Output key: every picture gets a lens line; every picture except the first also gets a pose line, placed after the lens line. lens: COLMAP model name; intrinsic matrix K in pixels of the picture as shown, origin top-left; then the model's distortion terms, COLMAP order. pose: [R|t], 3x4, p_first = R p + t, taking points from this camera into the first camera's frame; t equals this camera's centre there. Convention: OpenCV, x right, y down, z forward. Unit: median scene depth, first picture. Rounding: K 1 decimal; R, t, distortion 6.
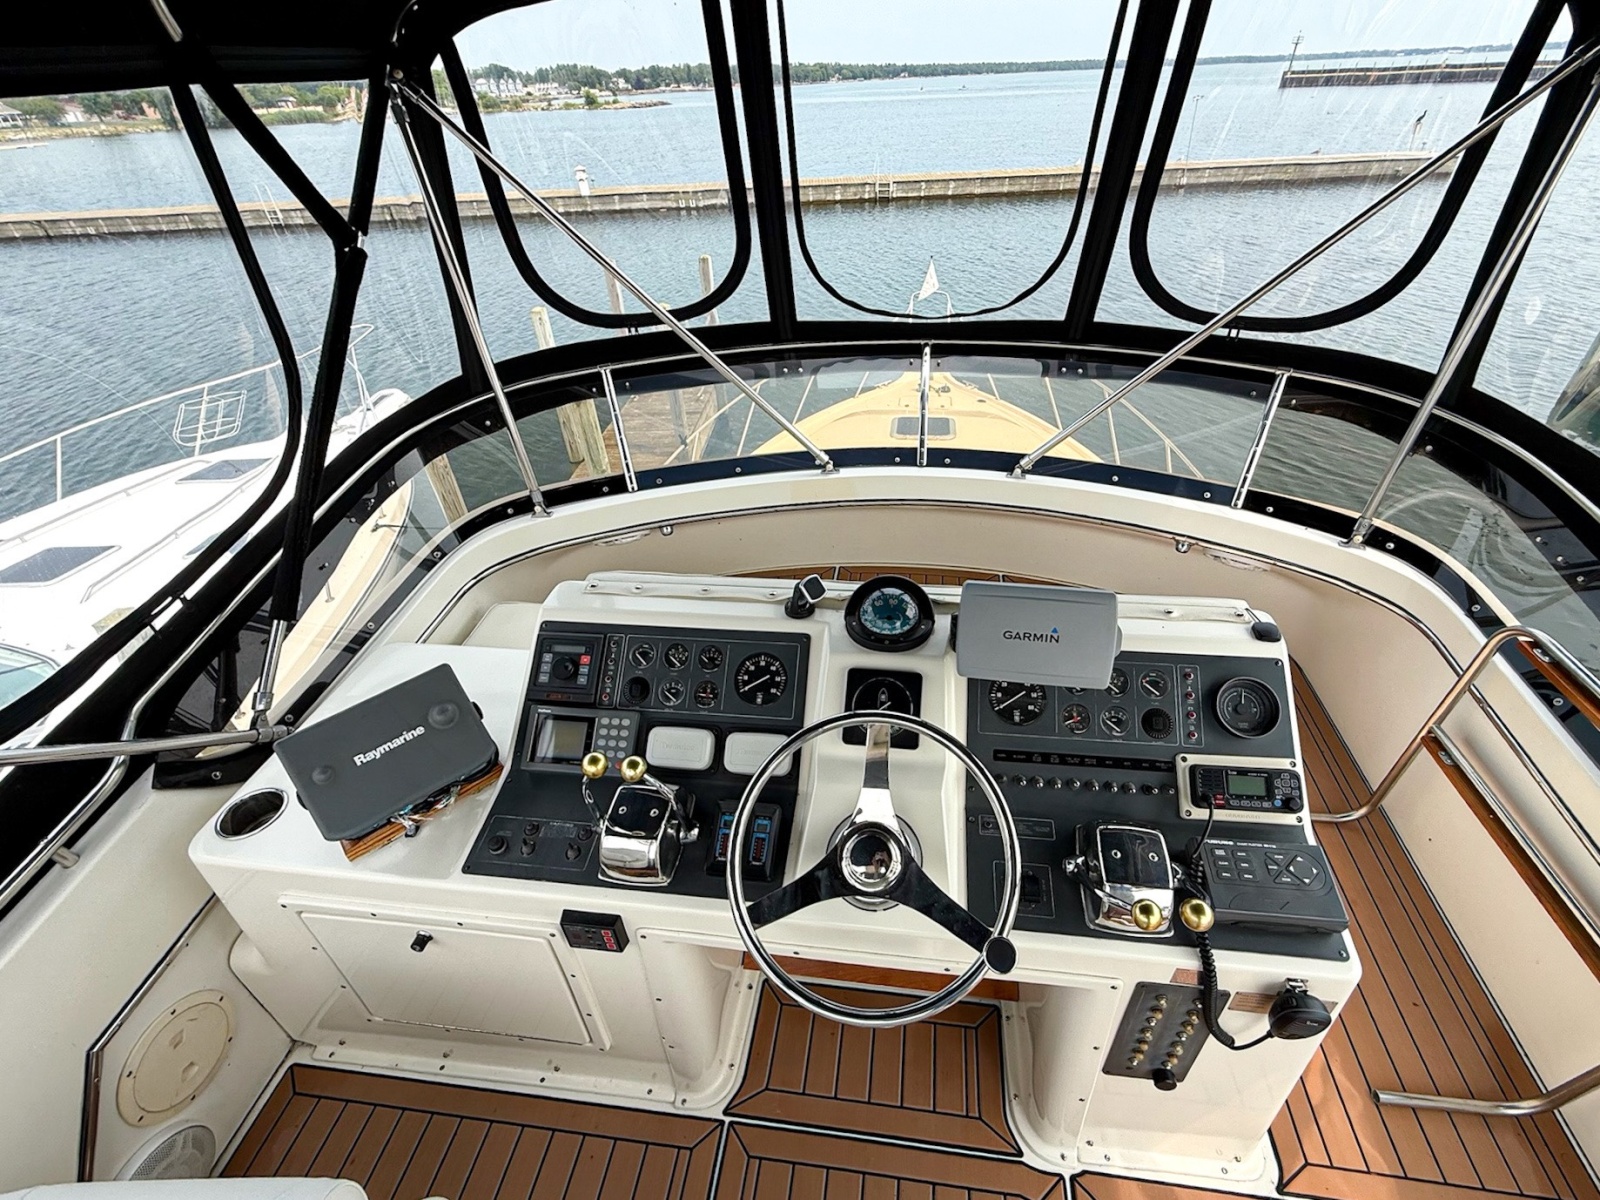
lens RADIAL K [[714.4, 0, 825.9], [0, 714.4, 569.9], [0, 0, 1]] dist [0.011186, -0.003237]
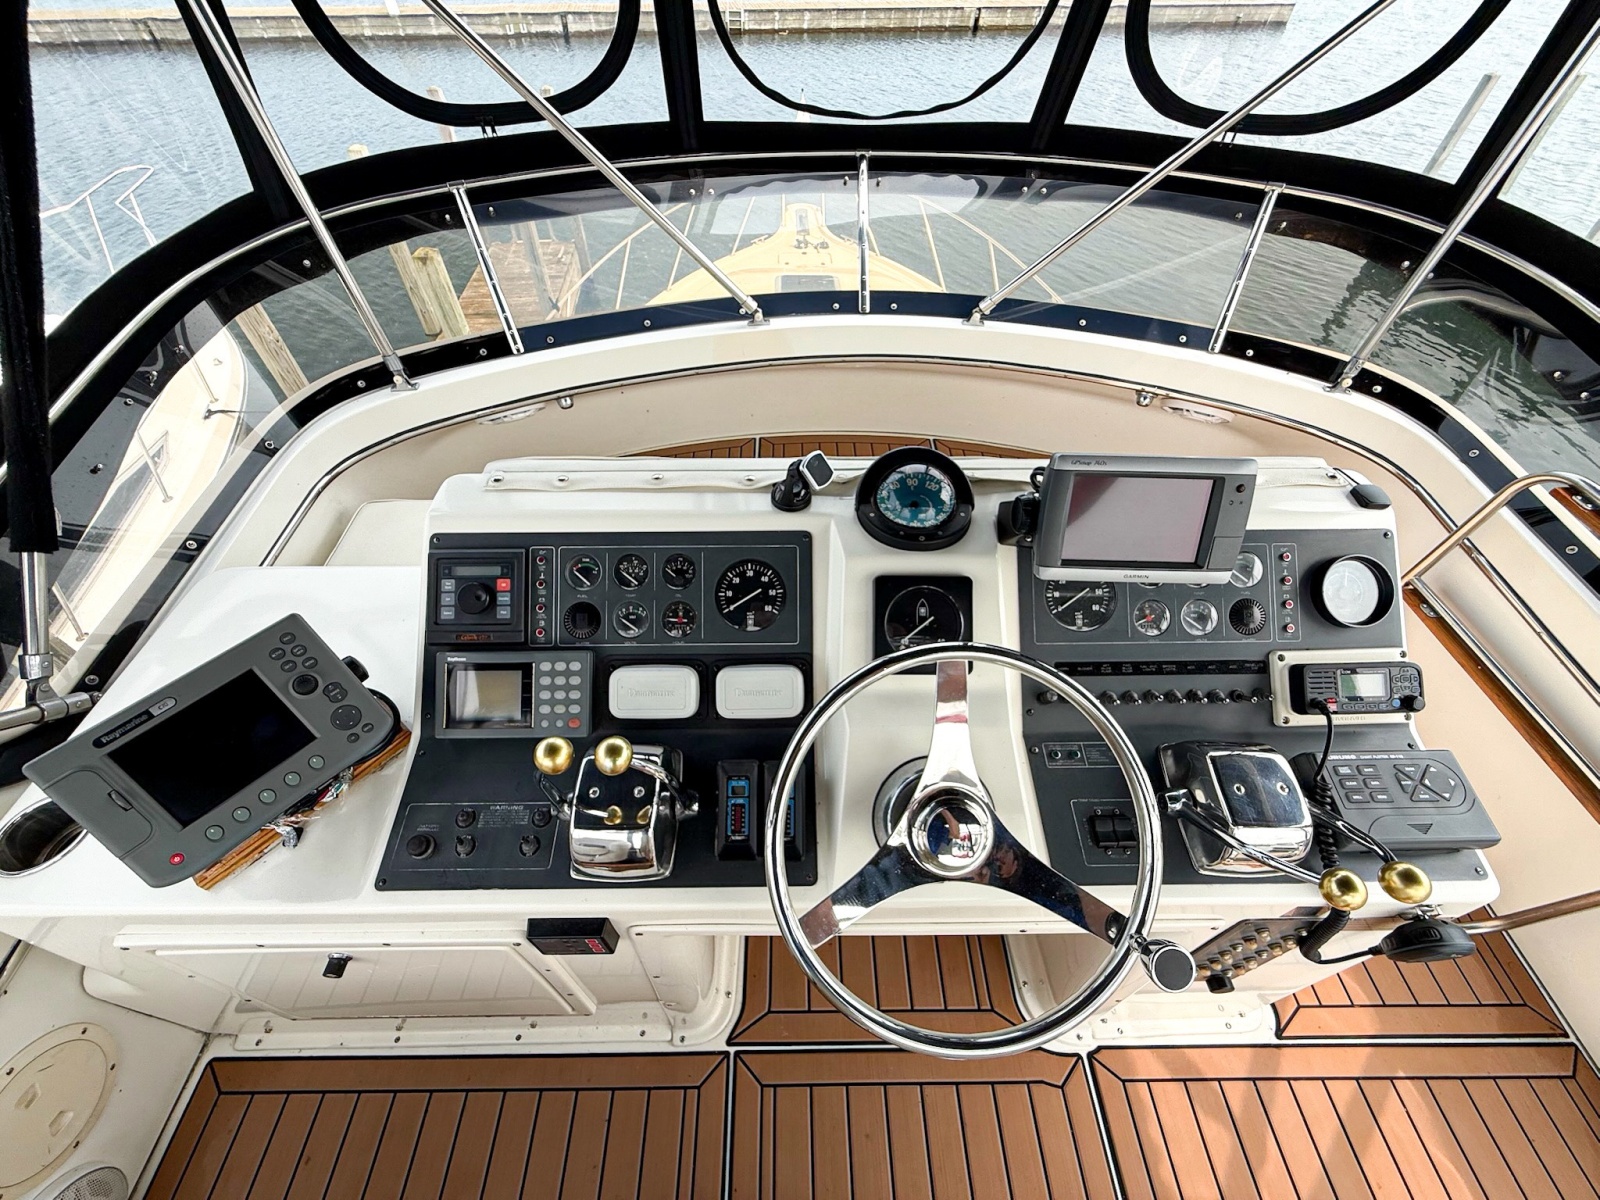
lens RADIAL K [[650.8, 0, 791.3], [0, 650.8, 590.1], [0, 0, 1]] dist [0.000949, 0.000497]
pose [[0.989560, -0.072865, 0.124348, -0.126971], [0.043006, 0.972763, 0.227777, -0.006776], [-0.137558, -0.220051, 0.965741, 0.313211]]
